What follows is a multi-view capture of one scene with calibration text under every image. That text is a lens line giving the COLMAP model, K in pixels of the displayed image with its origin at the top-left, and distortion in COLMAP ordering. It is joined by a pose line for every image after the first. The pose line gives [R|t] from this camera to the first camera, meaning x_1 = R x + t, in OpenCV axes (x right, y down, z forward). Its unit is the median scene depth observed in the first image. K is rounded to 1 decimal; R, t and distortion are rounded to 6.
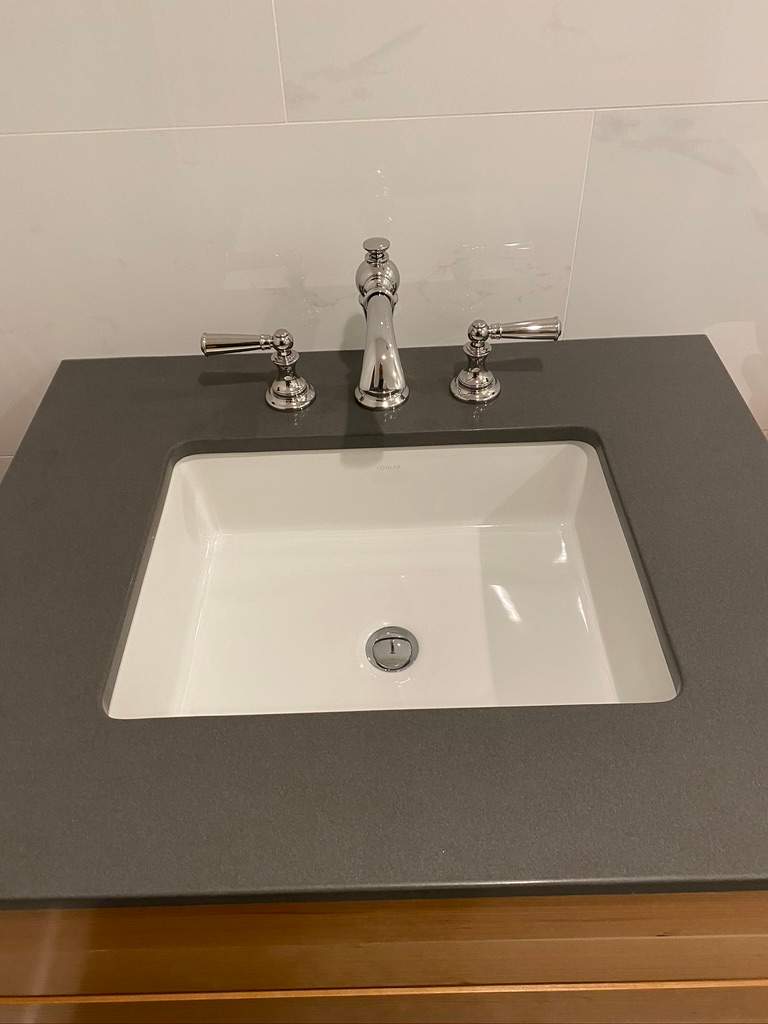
lens RADIAL K [[770.4, 0, 384.0], [0, 770.4, 512.0], [0, 0, 1]] dist [-0.003411, -0.003564]
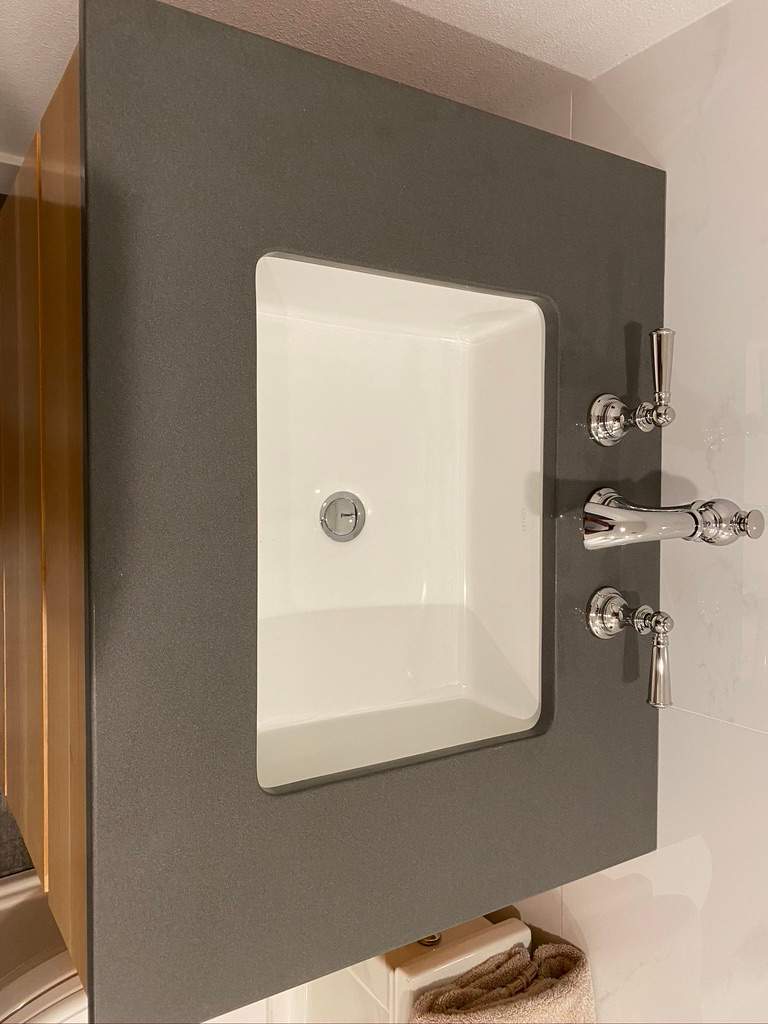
lens RADIAL K [[770.4, 0, 384.0], [0, 770.4, 512.0], [0, 0, 1]] dist [-0.003411, -0.003564]
pose [[-0.035018, 0.997944, 0.053677, -0.051975], [-0.972279, -0.046444, 0.229163, -0.110661], [0.231185, -0.044164, 0.971907, -0.000104]]
